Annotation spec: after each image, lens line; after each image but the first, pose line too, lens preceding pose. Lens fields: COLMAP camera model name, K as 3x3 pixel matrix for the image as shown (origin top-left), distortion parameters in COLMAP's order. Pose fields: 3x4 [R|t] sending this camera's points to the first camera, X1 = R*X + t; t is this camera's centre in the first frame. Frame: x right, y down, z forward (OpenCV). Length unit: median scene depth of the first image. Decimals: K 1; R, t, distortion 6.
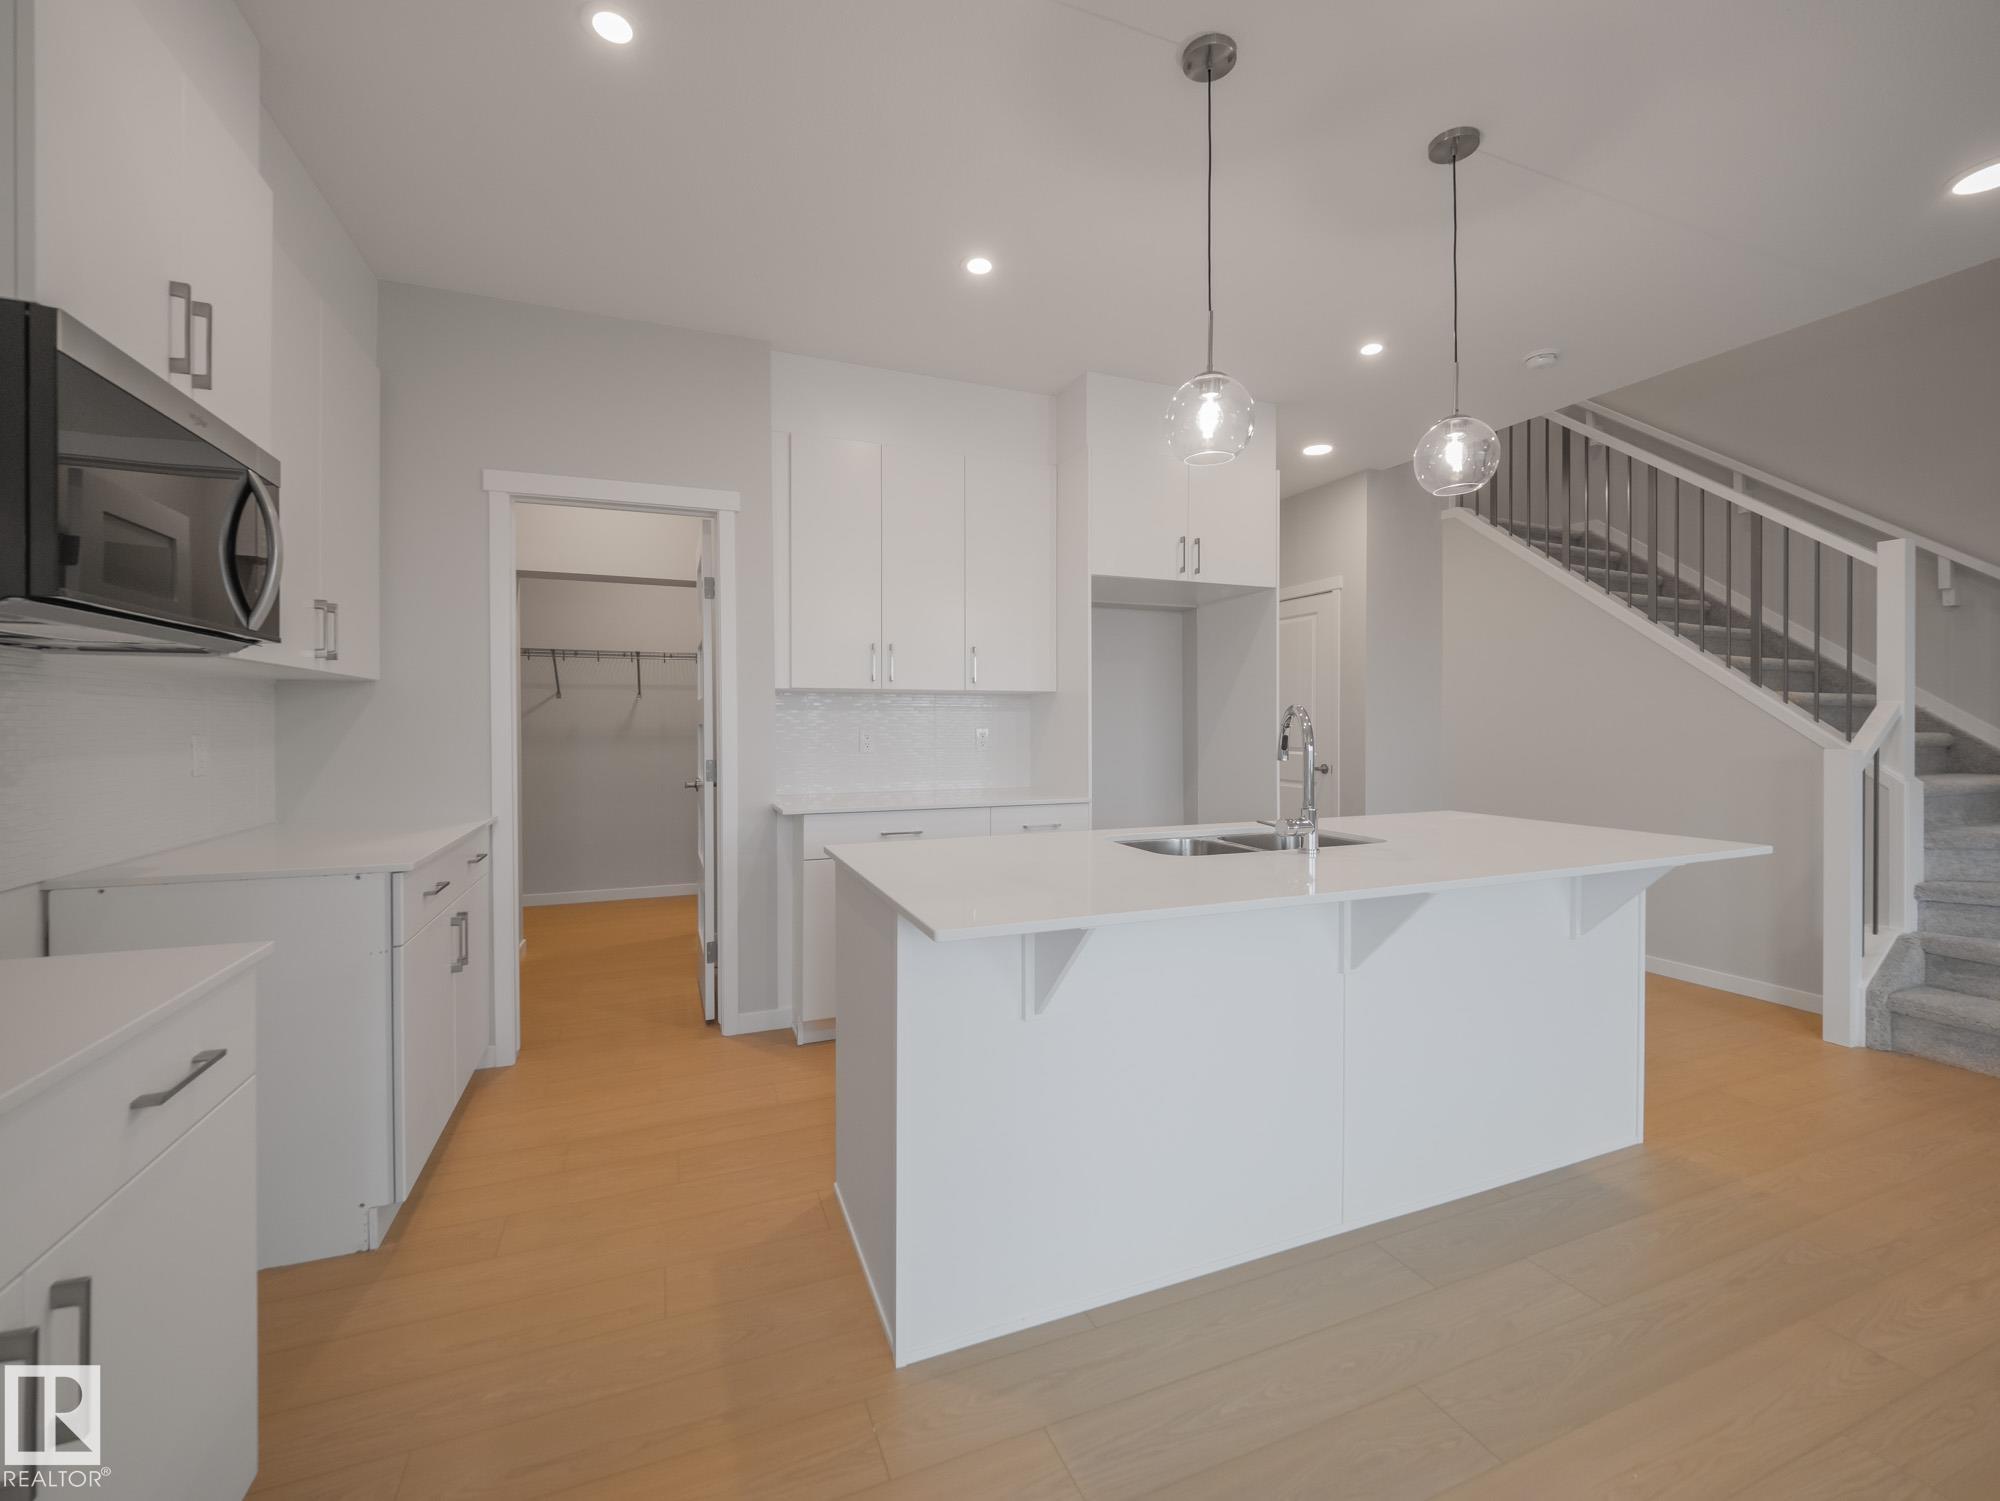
lens RADIAL K [[817.8, 0, 1007.3], [0, 817.8, 733.4], [0, 0, 1]] dist [-0.008112, -0.002299]
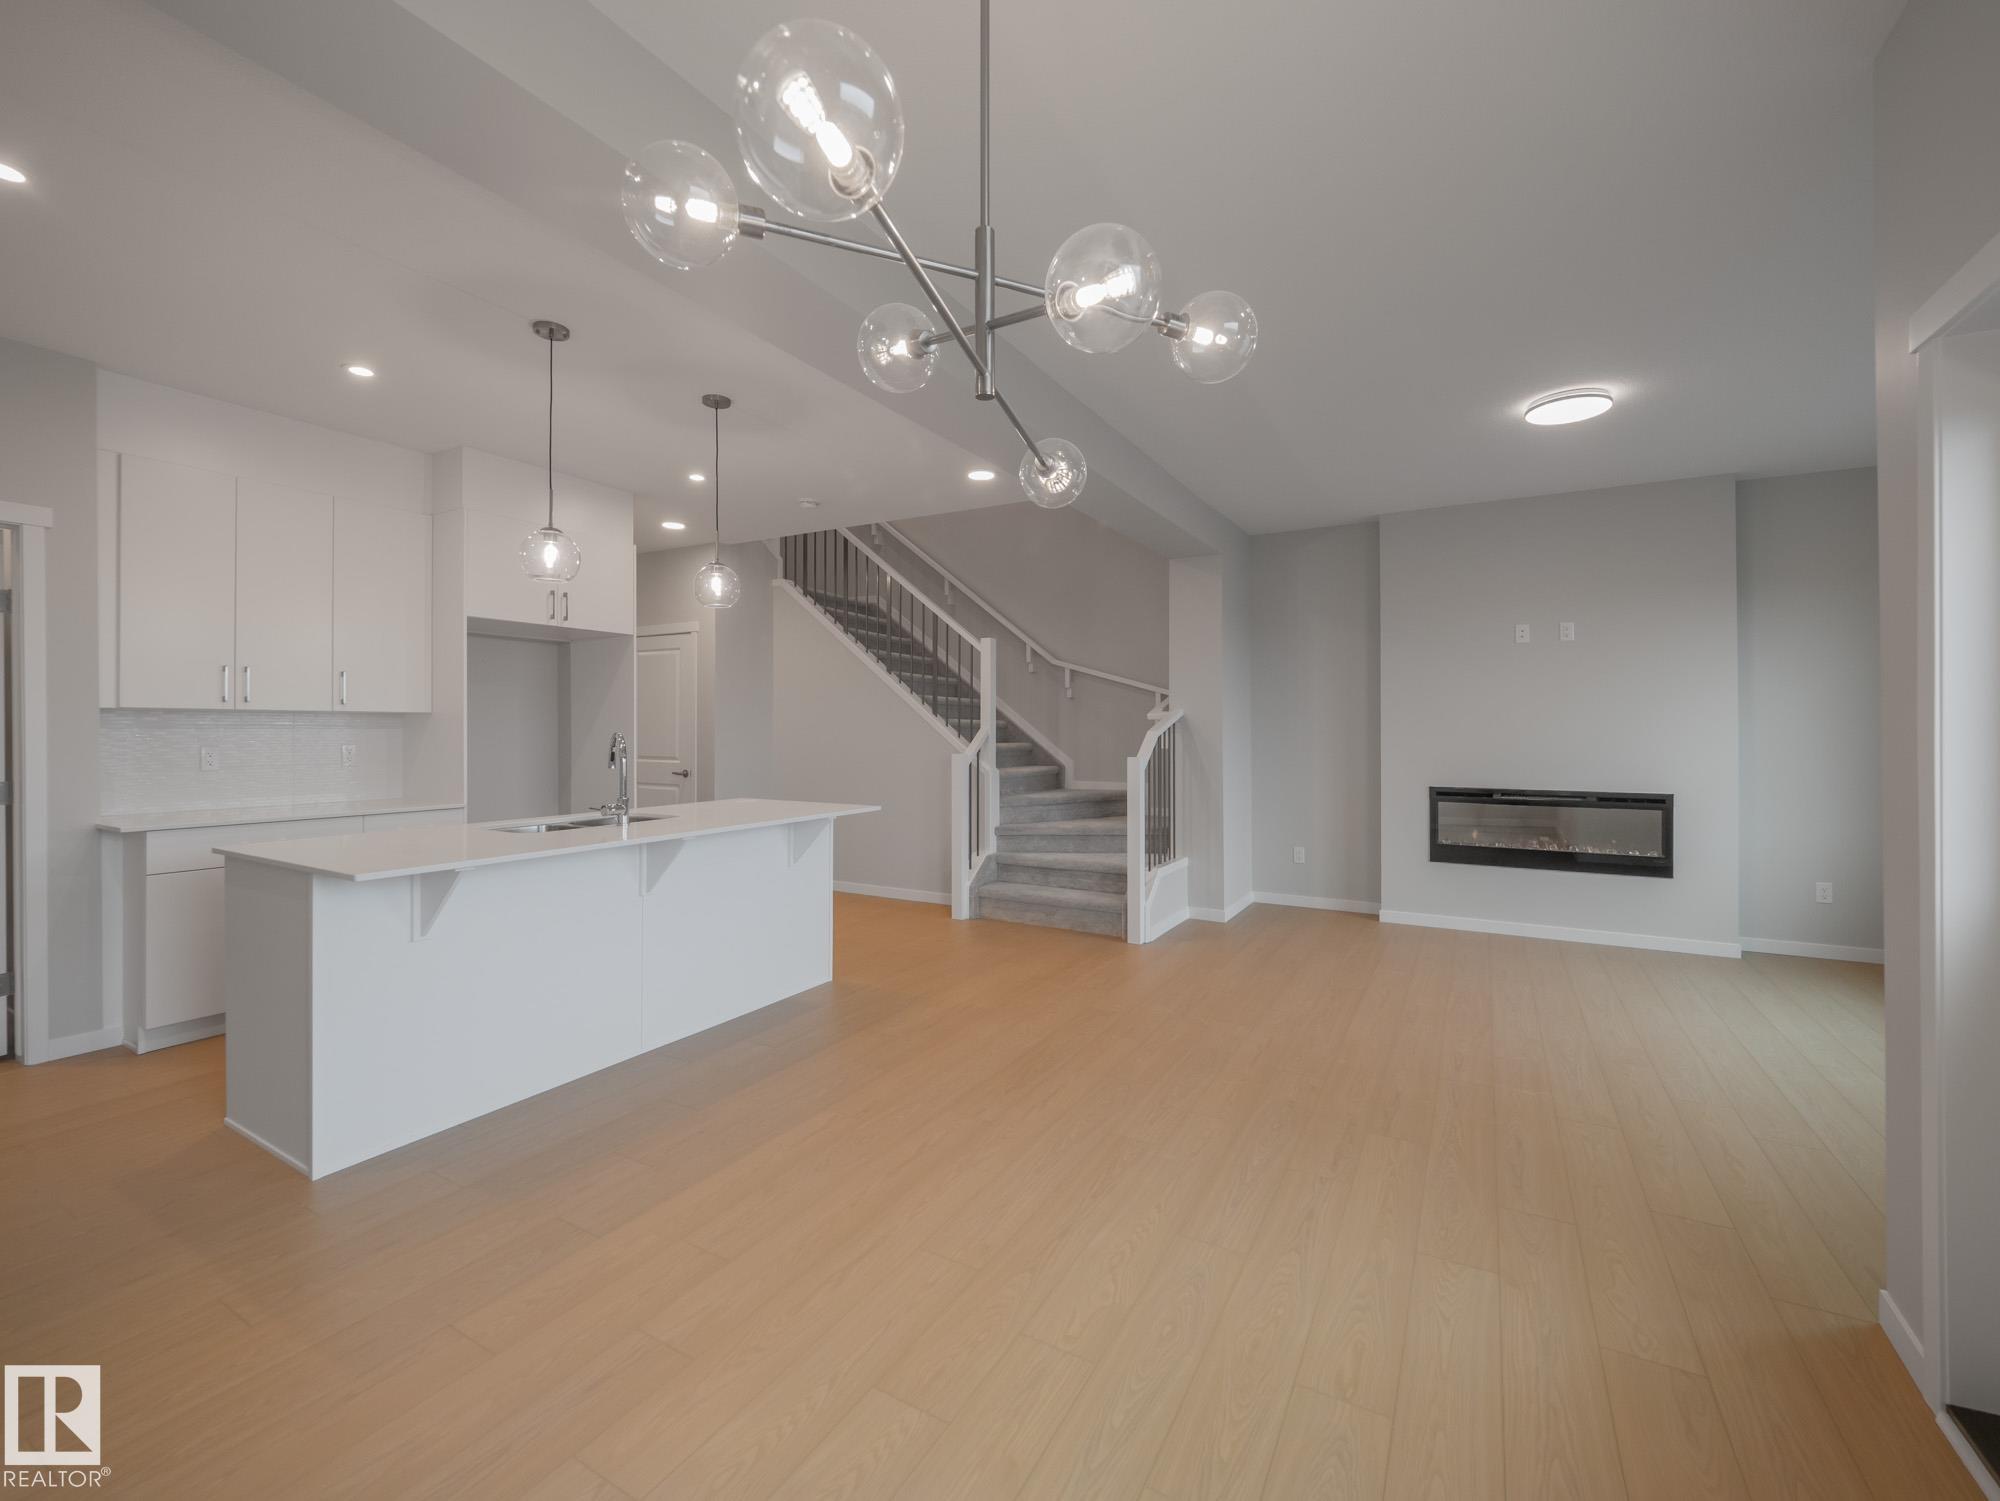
lens RADIAL K [[817.8, 0, 980.7], [0, 817.8, 733.2], [0, 0, 1]] dist [-0.008112, -0.002299]
pose [[0.790176, 0.000772, 0.612880, -0.037590], [0.004229, 0.999969, -0.006712, -0.013067], [-0.612866, 0.007895, 0.790148, -0.447628]]
